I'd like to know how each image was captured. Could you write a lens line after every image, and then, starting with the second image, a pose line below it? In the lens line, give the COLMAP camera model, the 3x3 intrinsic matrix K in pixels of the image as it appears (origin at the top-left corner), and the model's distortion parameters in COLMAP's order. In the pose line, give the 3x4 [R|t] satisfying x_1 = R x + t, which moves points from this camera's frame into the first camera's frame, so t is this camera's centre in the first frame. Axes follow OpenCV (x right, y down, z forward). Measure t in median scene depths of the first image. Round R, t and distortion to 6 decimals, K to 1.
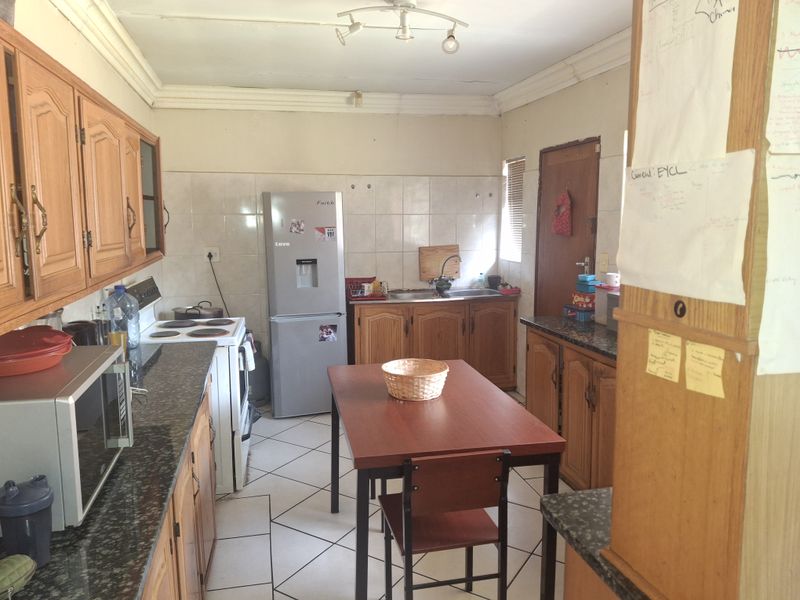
lens RADIAL K [[596.2, 0, 398.4], [0, 596.2, 299.4], [0, 0, 1]] dist [0.045778, -0.062940]
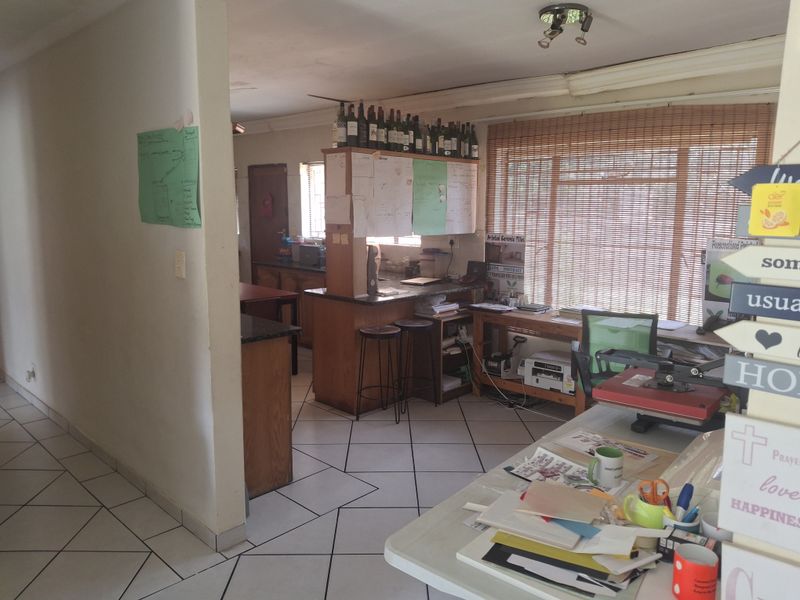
lens RADIAL K [[596.2, 0, 401.8], [0, 596.2, 302.3], [0, 0, 1]] dist [0.045778, -0.062940]
pose [[0.838222, -0.074209, 0.540256, -0.416090], [0.062200, 0.997243, 0.040475, 0.109741], [-0.541770, -0.000323, 0.840527, -0.787640]]
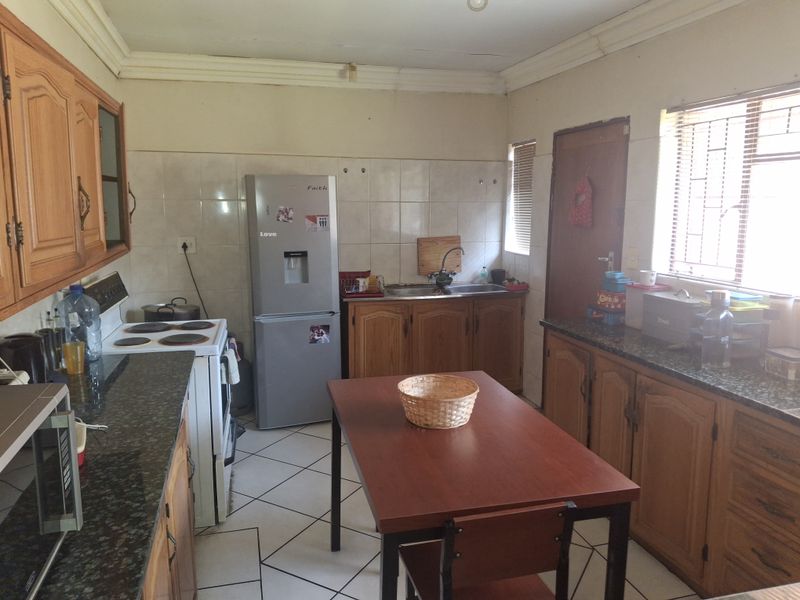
lens RADIAL K [[596.2, 0, 401.9], [0, 596.2, 298.4], [0, 0, 1]] dist [0.045778, -0.062940]
pose [[0.998966, 0.002200, 0.045409, -0.043035], [-0.003065, 0.999815, 0.018989, -0.017891], [-0.045359, -0.019109, 0.998788, 0.123110]]
